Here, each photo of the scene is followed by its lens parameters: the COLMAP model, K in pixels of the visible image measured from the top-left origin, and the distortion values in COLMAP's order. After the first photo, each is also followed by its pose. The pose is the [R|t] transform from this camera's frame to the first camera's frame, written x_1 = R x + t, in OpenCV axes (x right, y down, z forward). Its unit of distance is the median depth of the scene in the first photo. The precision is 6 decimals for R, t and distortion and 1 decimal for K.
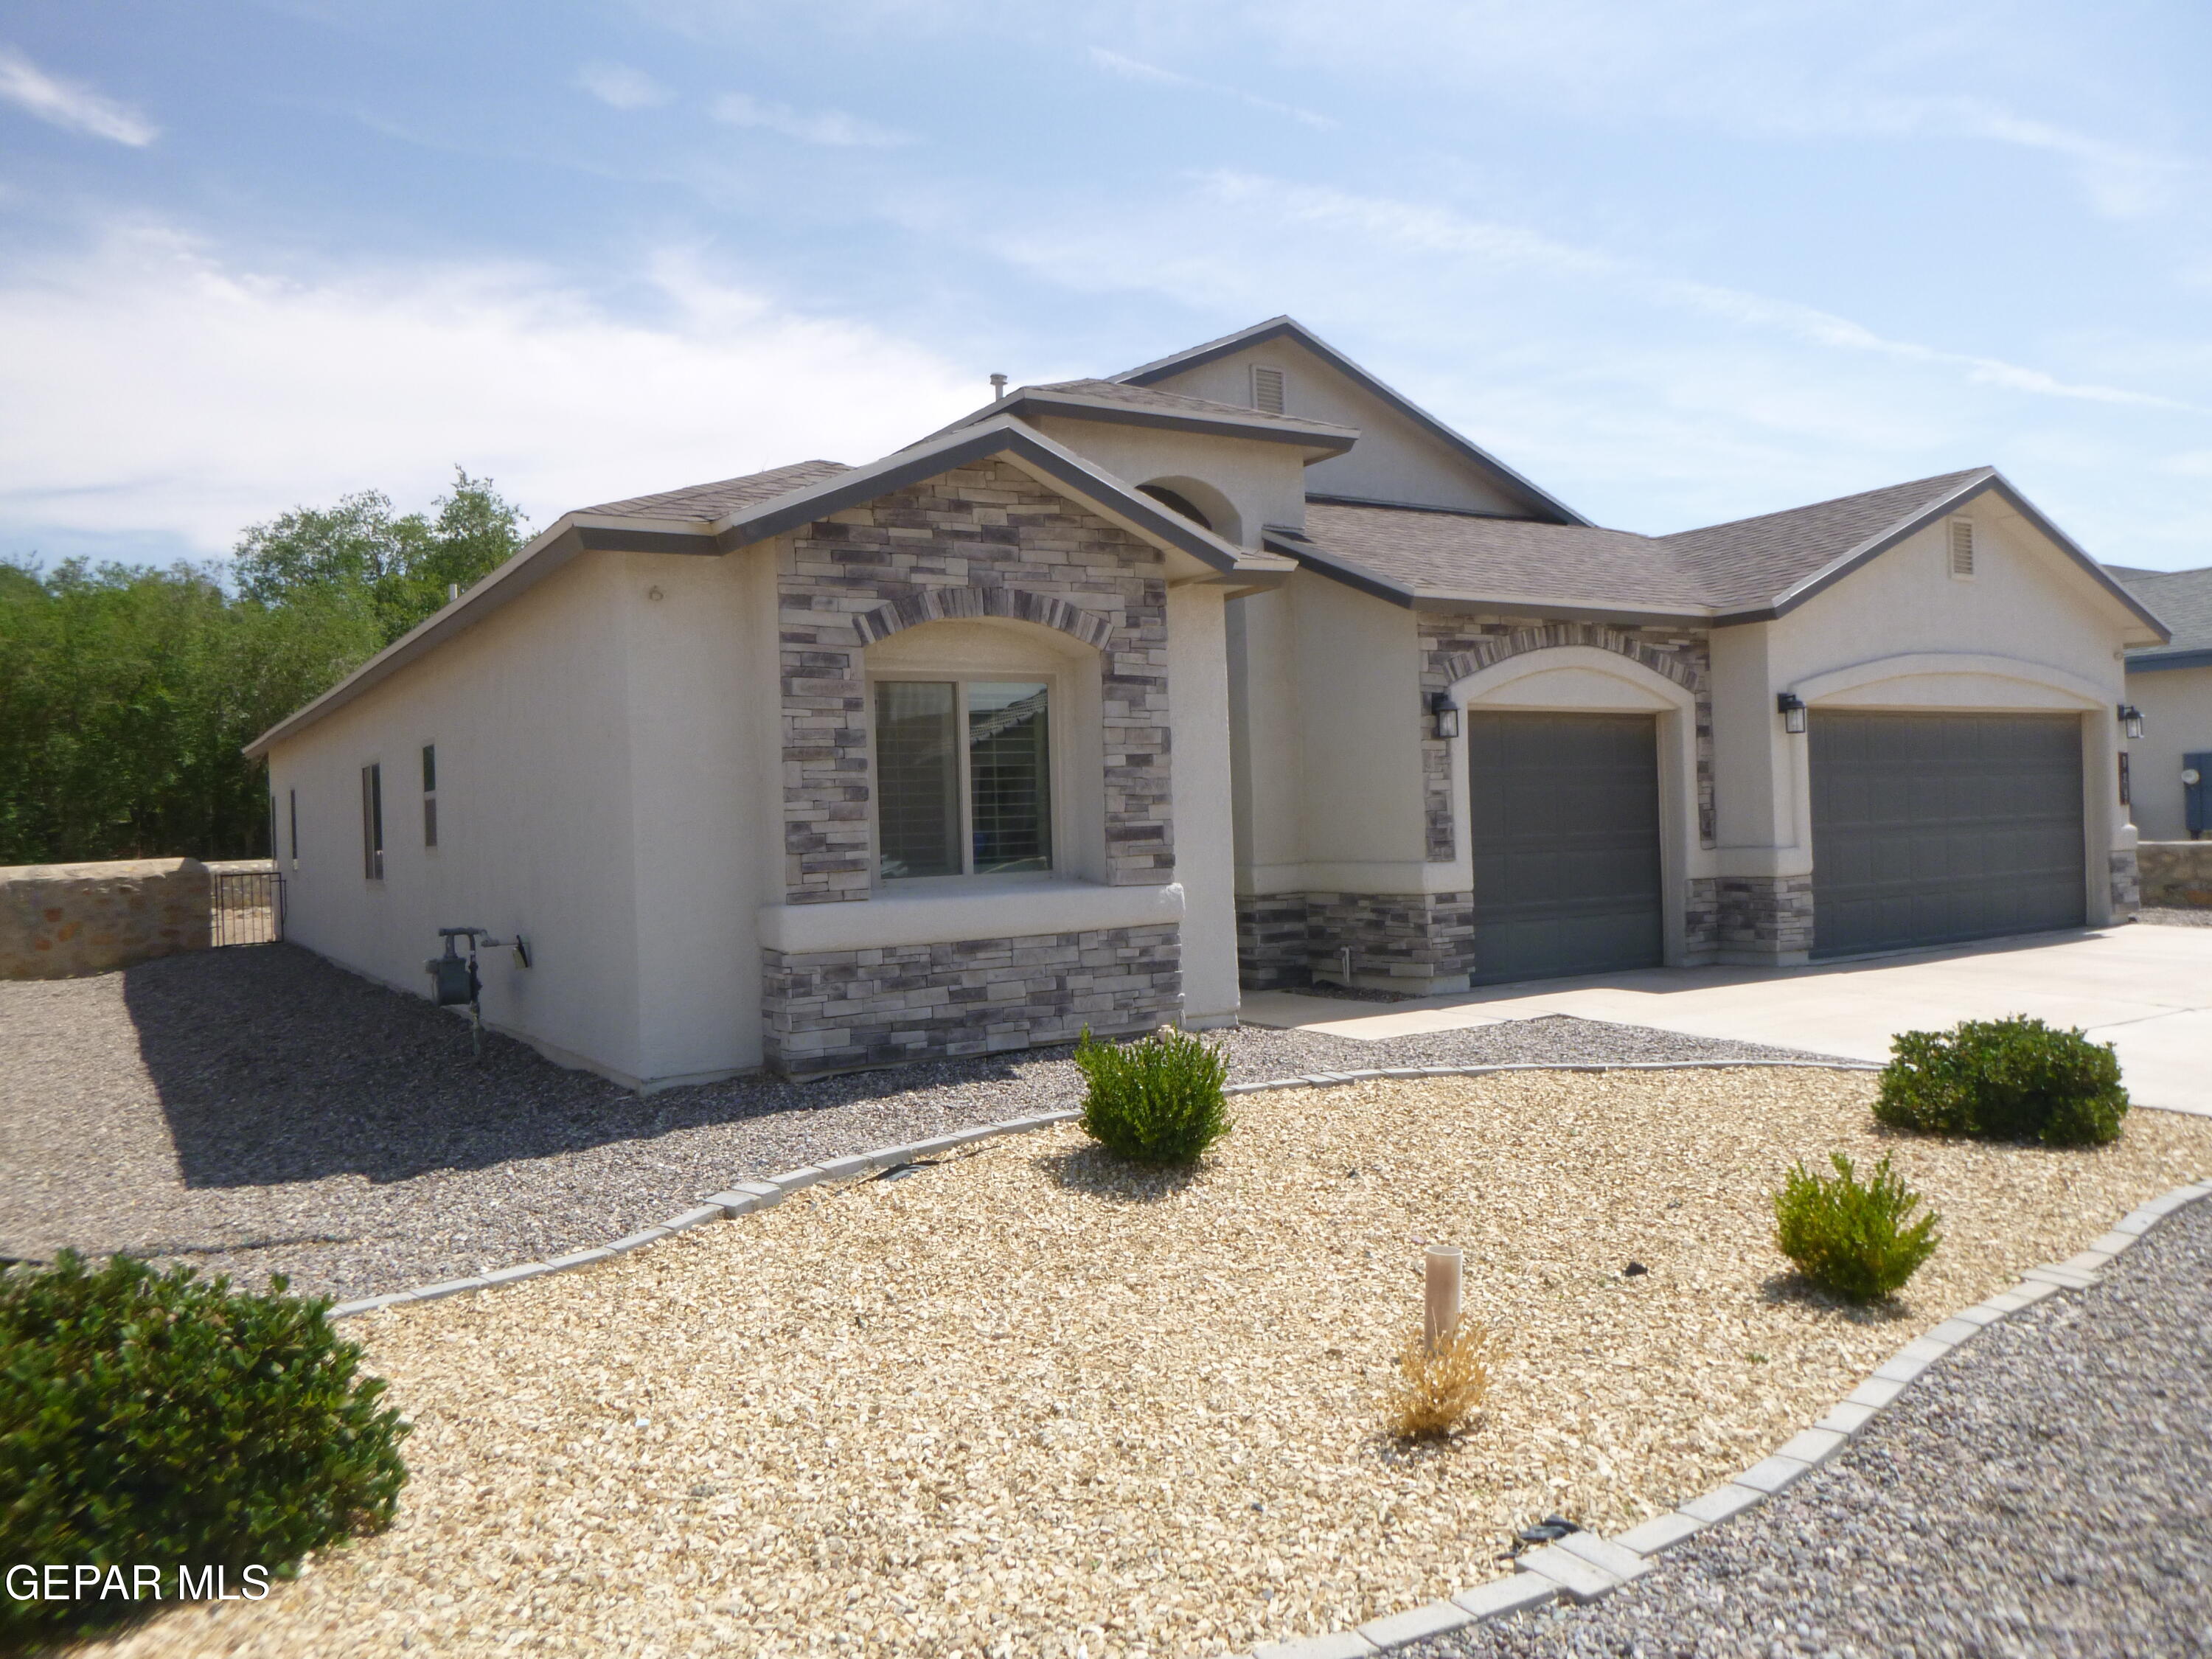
lens RADIAL K [[1614.9, 0, 1108.5], [0, 1614.9, 822.4], [0, 0, 1]] dist [0.032095, -0.005516]
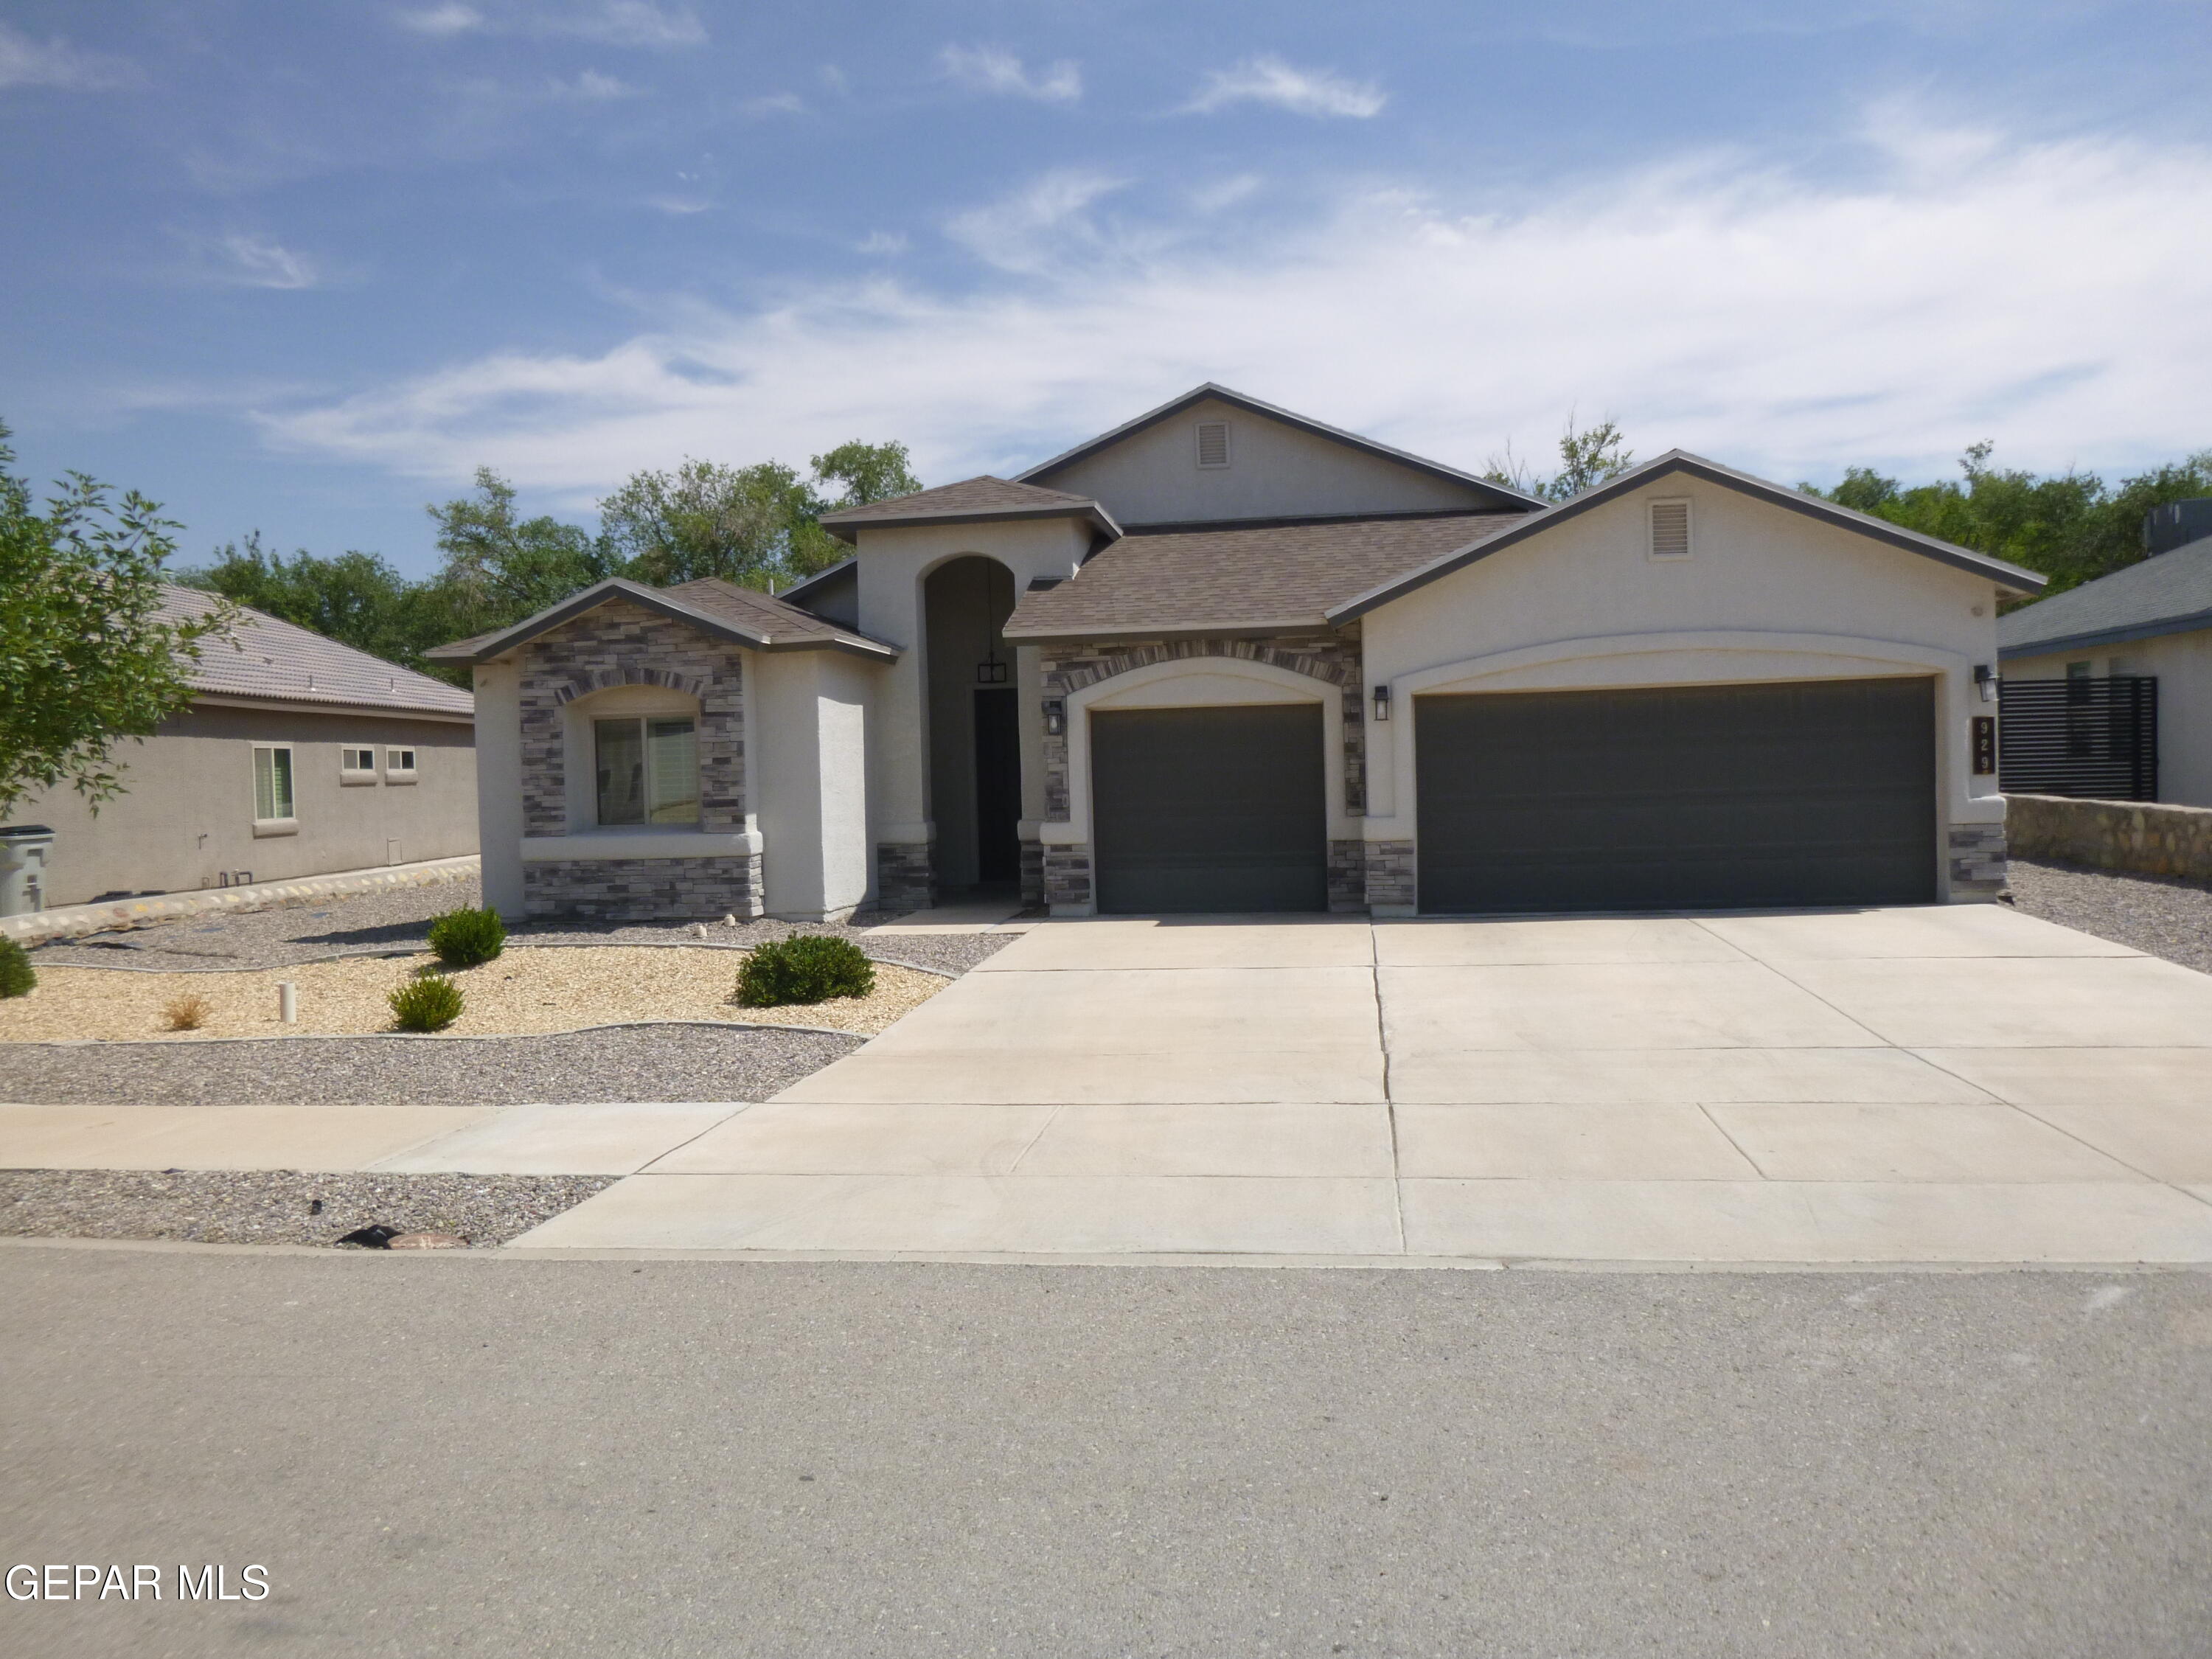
lens RADIAL K [[1614.9, 0, 1103.1], [0, 1614.9, 845.0], [0, 0, 1]] dist [0.032095, -0.005516]
pose [[0.750561, 0.040207, -0.659576, 1.477787], [0.005393, 0.997741, 0.066958, -0.062540], [0.660779, -0.053813, 0.748649, -0.031279]]
